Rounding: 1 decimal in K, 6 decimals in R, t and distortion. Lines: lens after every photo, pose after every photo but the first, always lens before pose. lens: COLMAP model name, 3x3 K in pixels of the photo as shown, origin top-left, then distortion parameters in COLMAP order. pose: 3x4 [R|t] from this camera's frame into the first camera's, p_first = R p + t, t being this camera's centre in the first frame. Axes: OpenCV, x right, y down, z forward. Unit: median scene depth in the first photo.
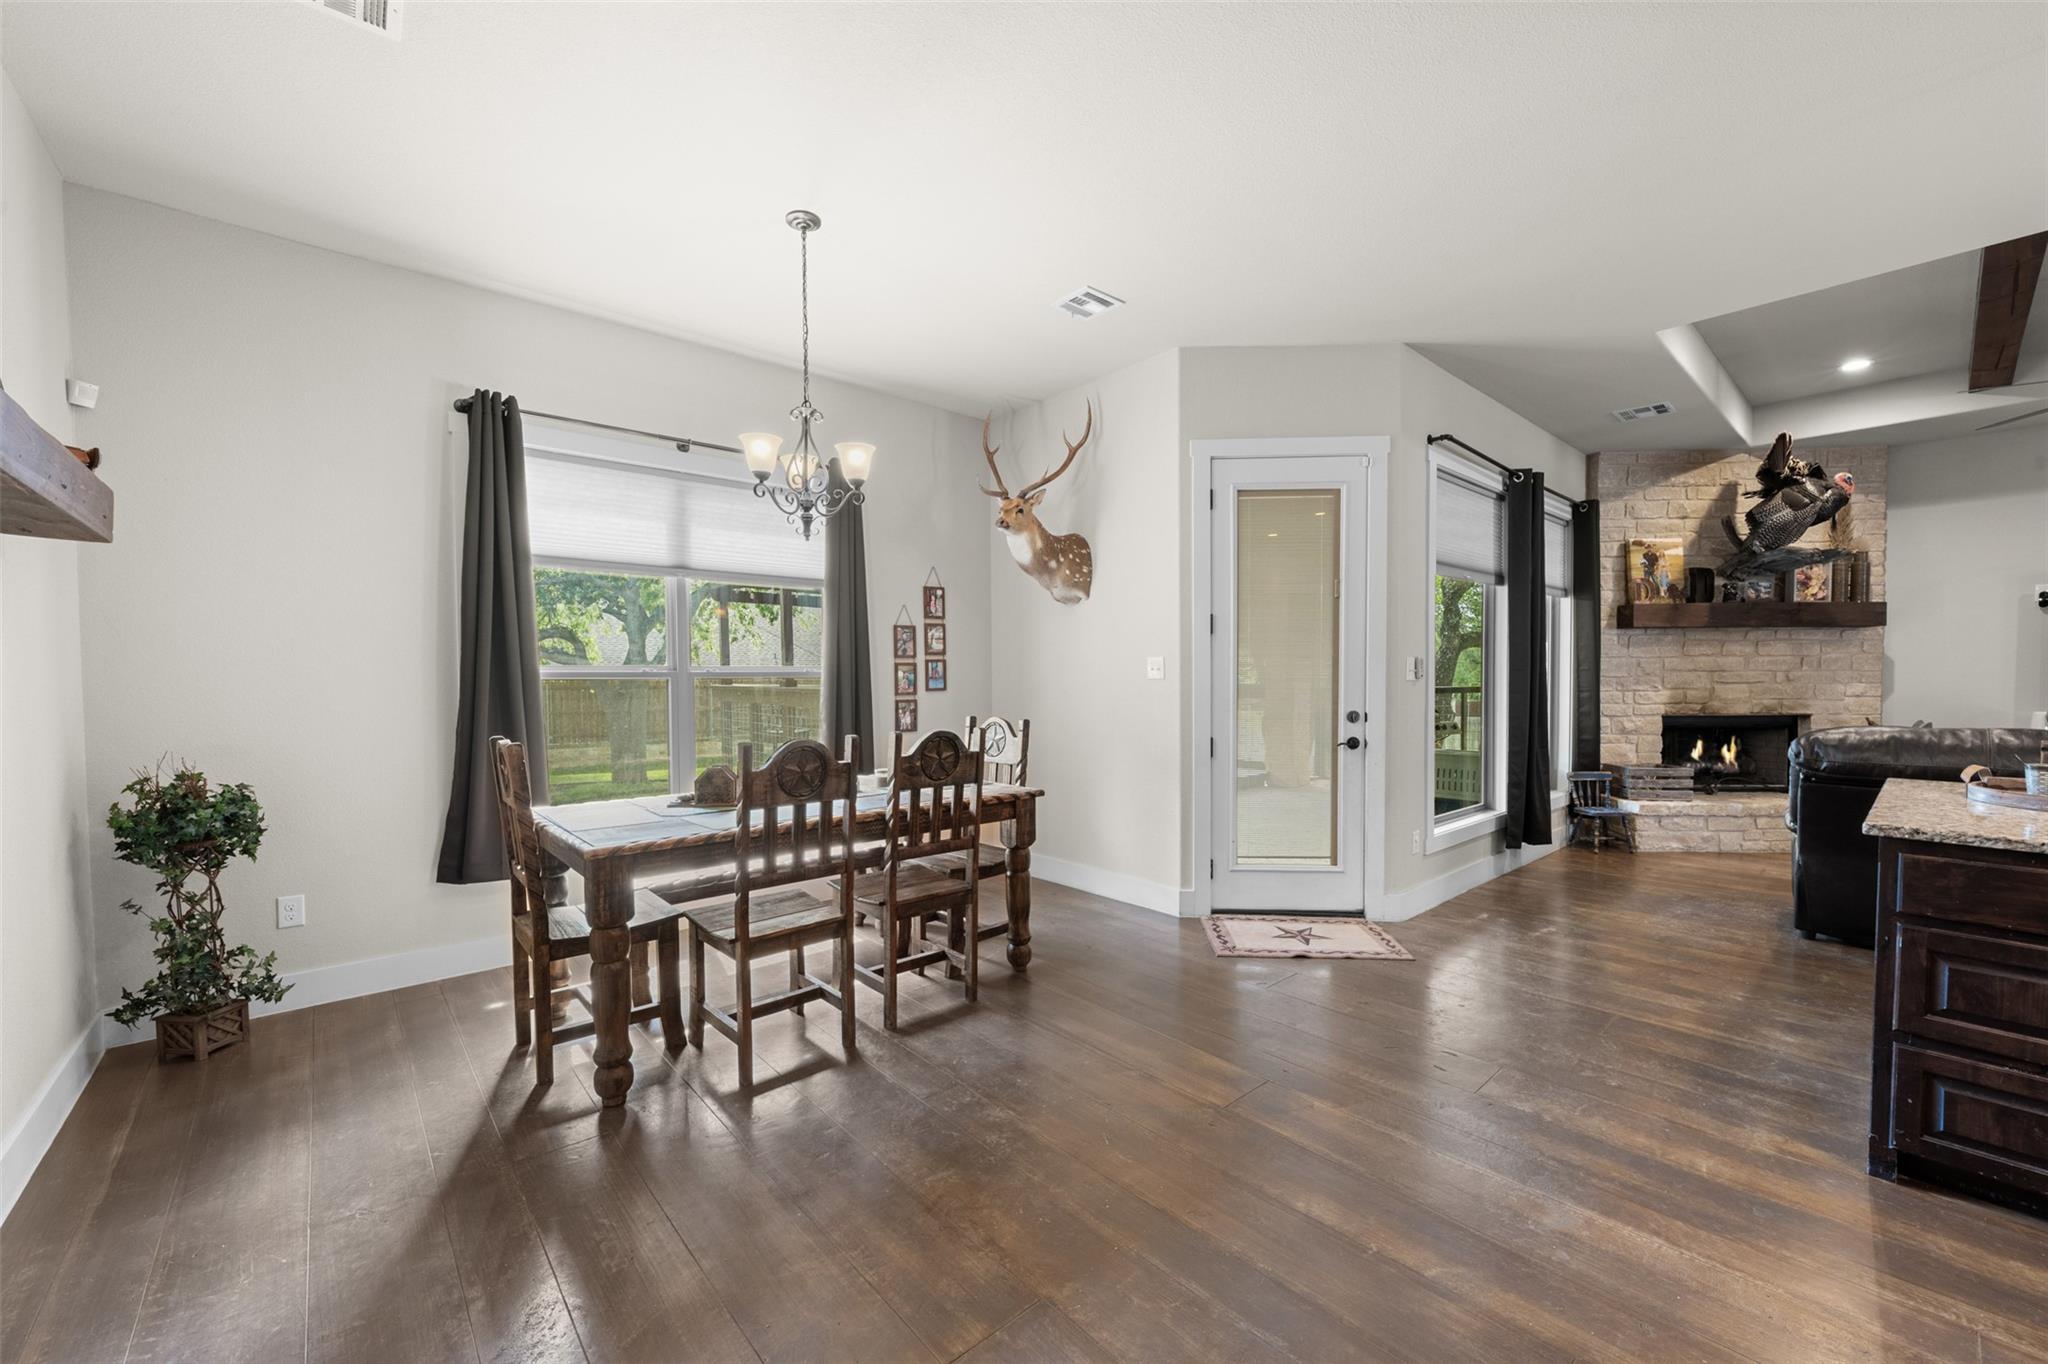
lens RADIAL K [[823.5, 0, 1028.0], [0, 823.5, 699.7], [0, 0, 1]] dist [-0.002040, -0.000925]
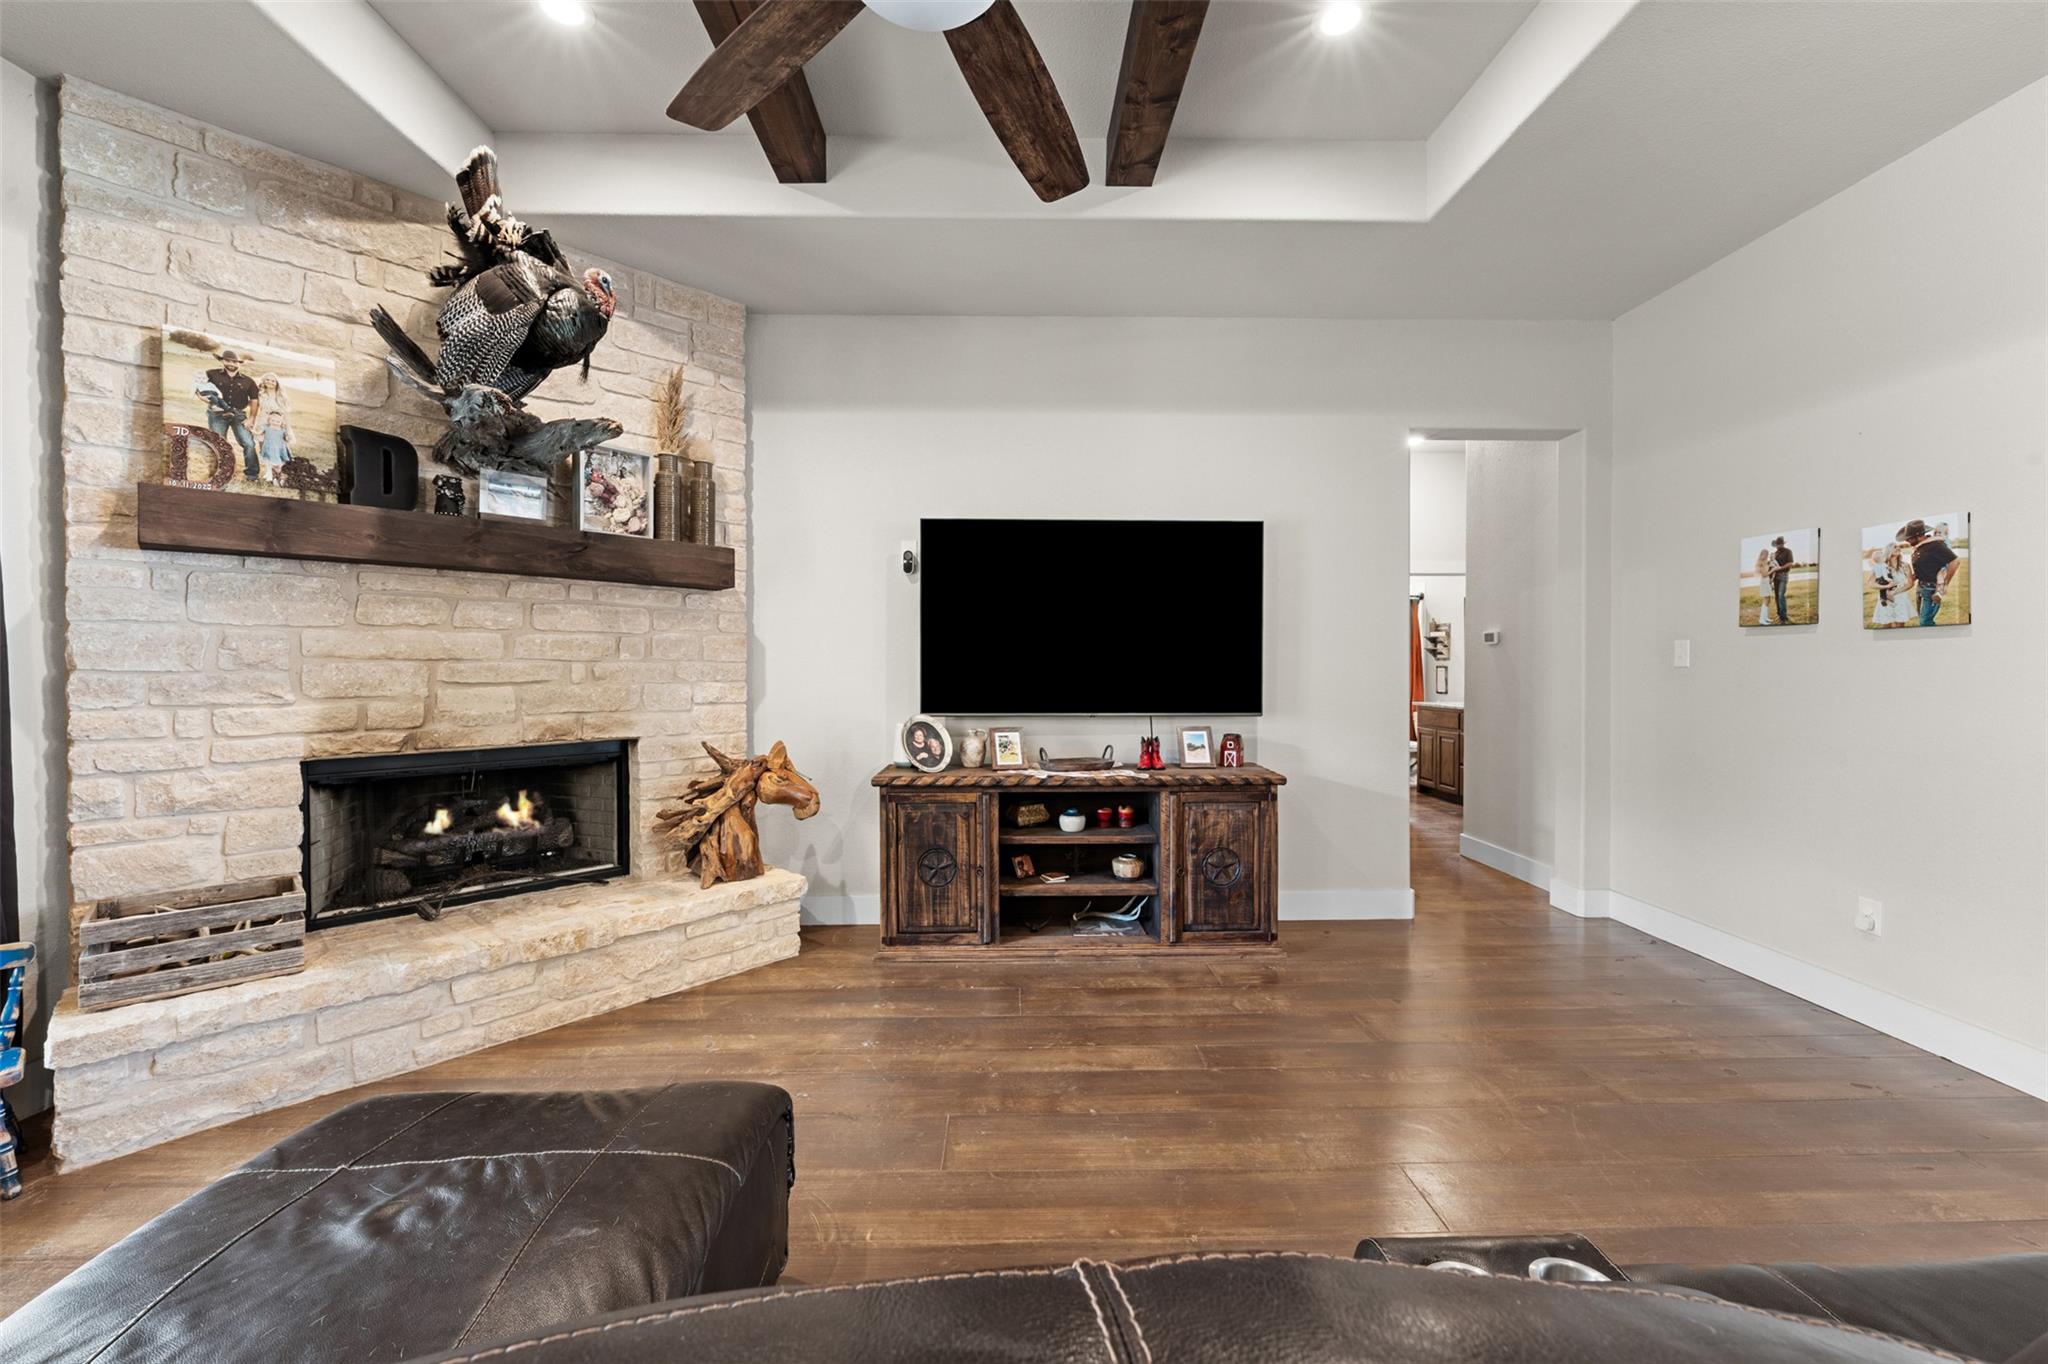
lens RADIAL K [[823.5, 0, 1034.7], [0, 823.5, 666.1], [0, 0, 1]] dist [-0.002040, -0.000925]
pose [[0.639111, 0.003535, 0.769107, 0.852568], [0.018888, 0.999616, -0.020291, -0.018382], [-0.768883, 0.027495, 0.638798, 0.524953]]
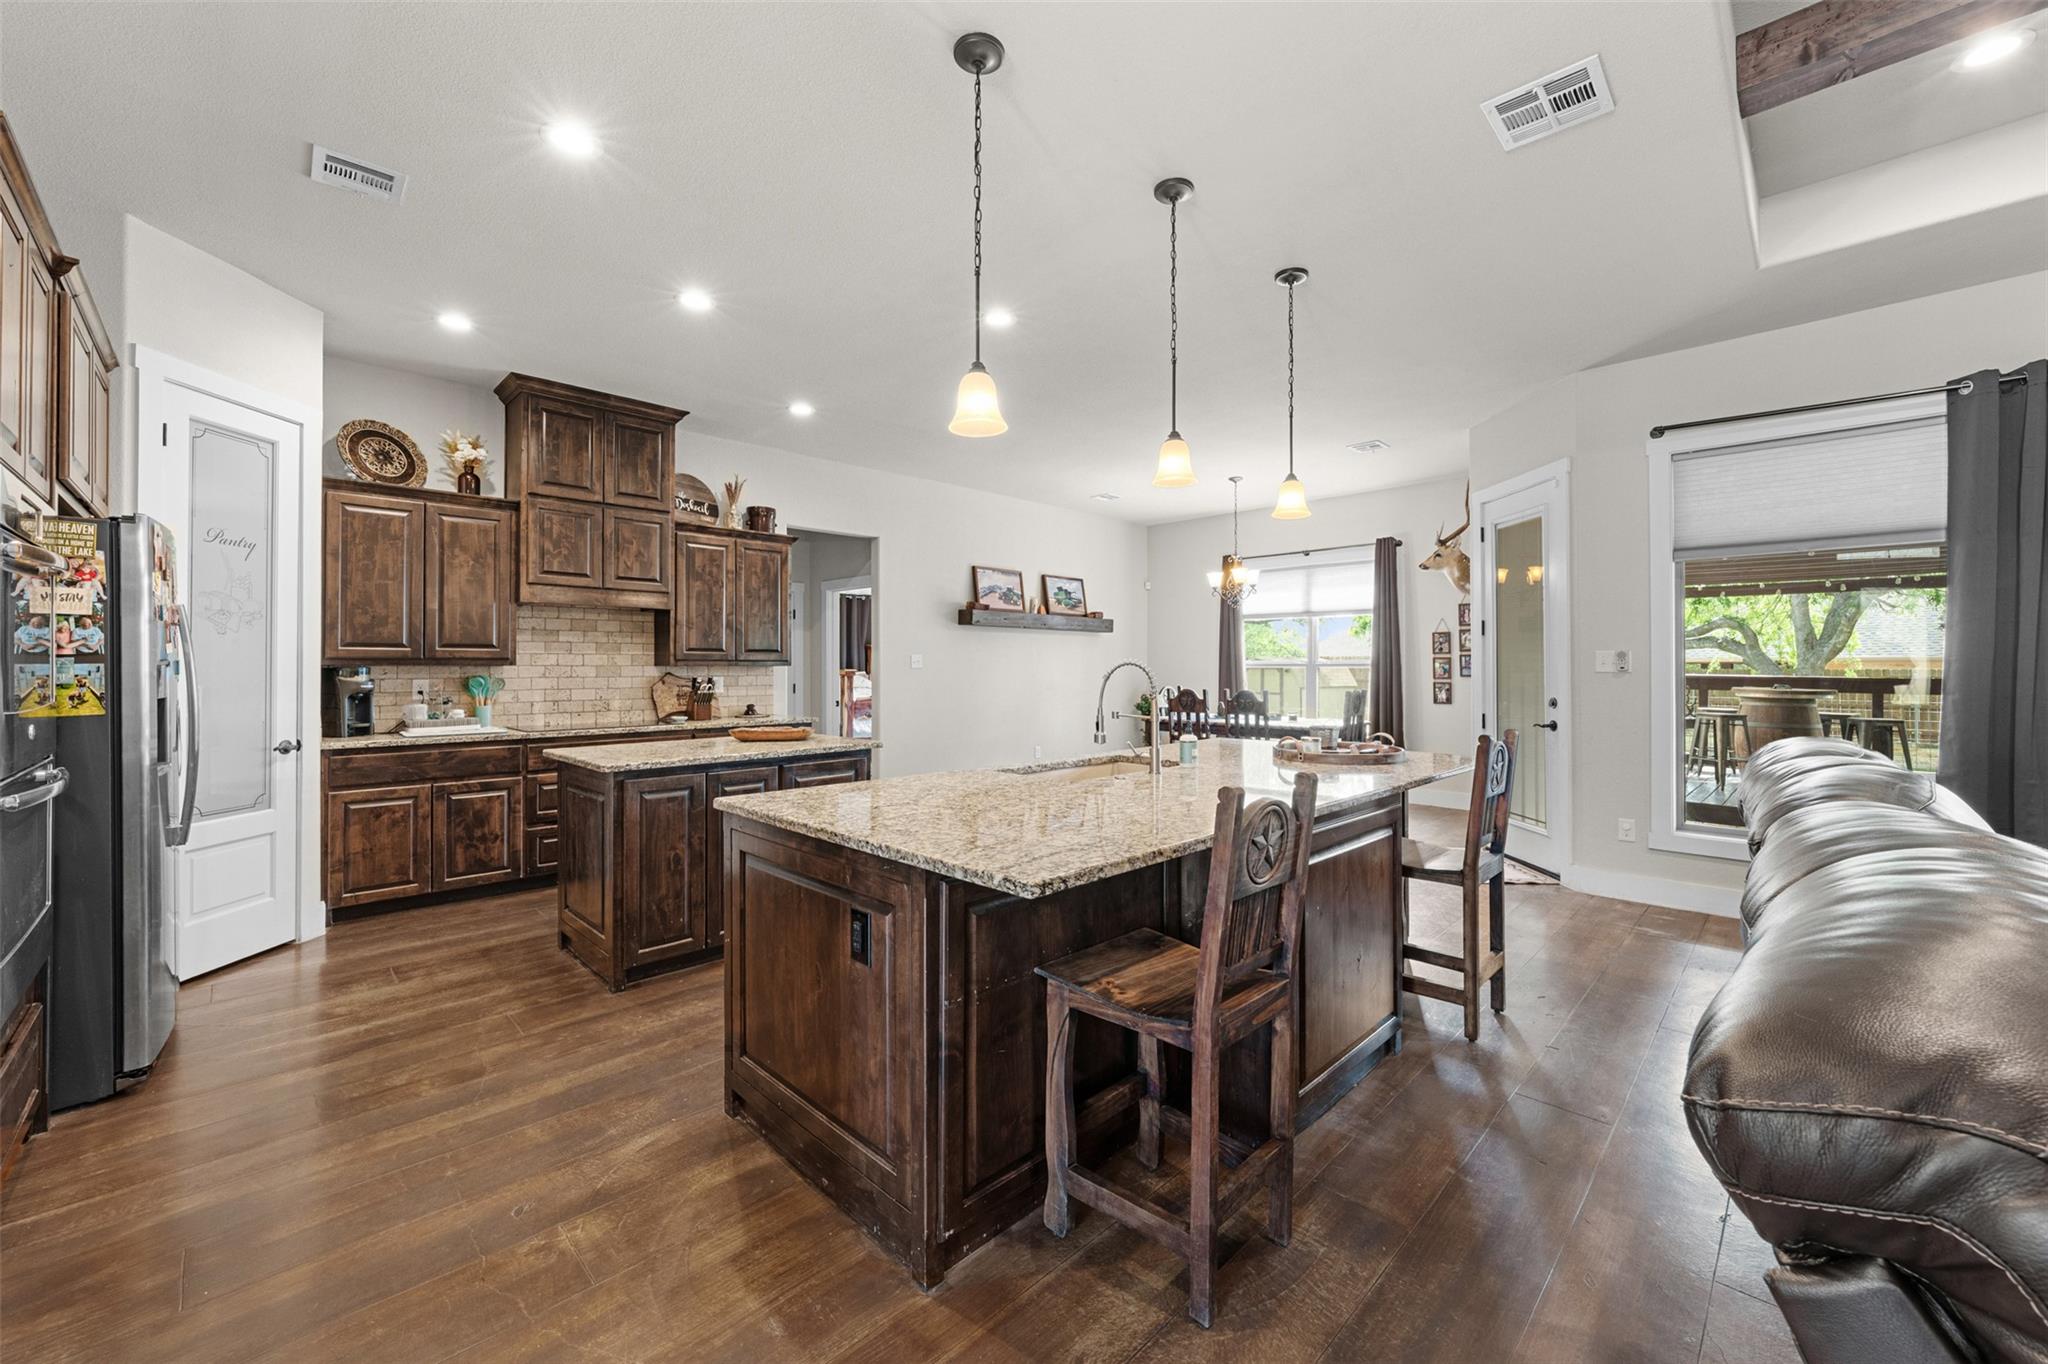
lens RADIAL K [[794.7, 0, 1026.9], [0, 794.7, 660.7], [0, 0, 1]] dist [0.001163, -0.001775]
pose [[0.057224, -0.002783, -0.998357, 1.230976], [-0.029296, 0.999561, -0.004466, -0.009998], [0.997931, 0.029504, 0.057118, 0.164484]]
